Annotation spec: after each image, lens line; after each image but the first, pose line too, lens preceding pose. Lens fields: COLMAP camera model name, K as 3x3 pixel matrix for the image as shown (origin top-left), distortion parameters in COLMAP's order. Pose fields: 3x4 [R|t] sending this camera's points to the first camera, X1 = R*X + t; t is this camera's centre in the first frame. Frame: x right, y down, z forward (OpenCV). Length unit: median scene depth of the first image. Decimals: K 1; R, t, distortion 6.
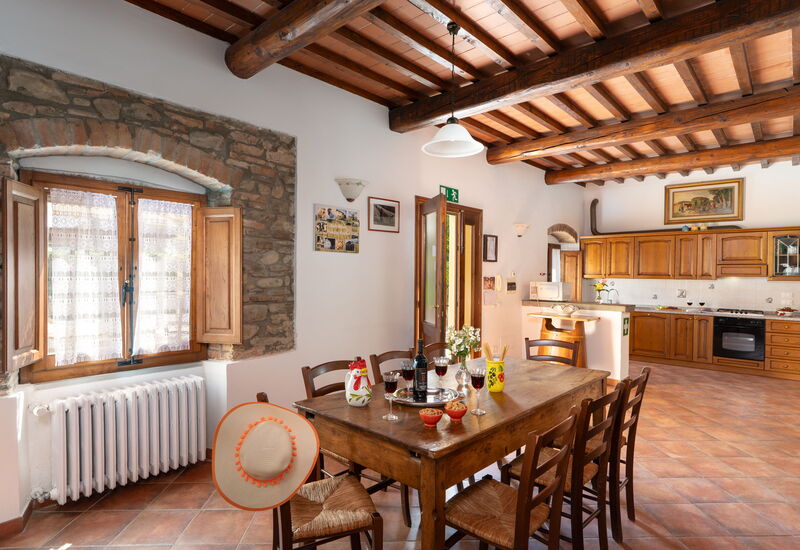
lens RADIAL K [[442.7, 0, 400.0], [0, 442.7, 275.0], [0, 0, 1]] dist [-0.001530, 0.000235]
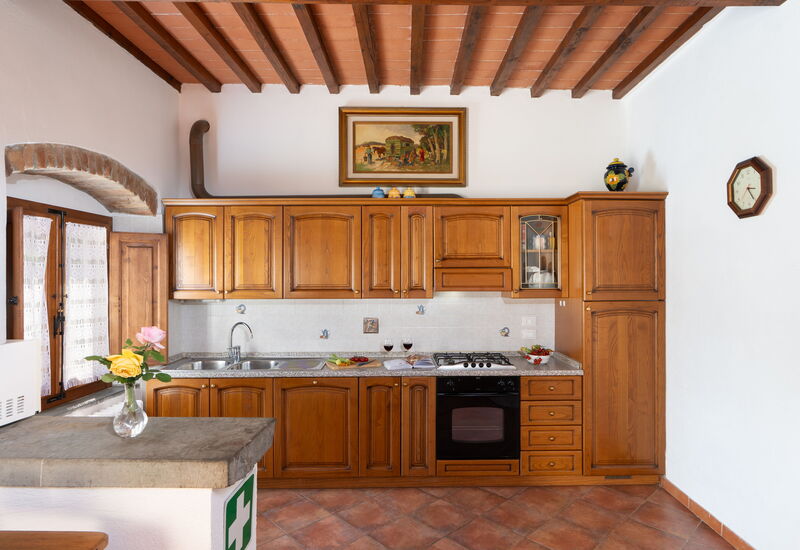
lens RADIAL K [[442.7, 0, 400.0], [0, 442.7, 275.0], [0, 0, 1]] dist [-0.001530, 0.000235]
pose [[0.742017, -0.009647, 0.670311, 0.334251], [0.013746, 0.999905, -0.000827, -0.015002], [-0.670240, 0.009827, 0.742080, 0.621919]]
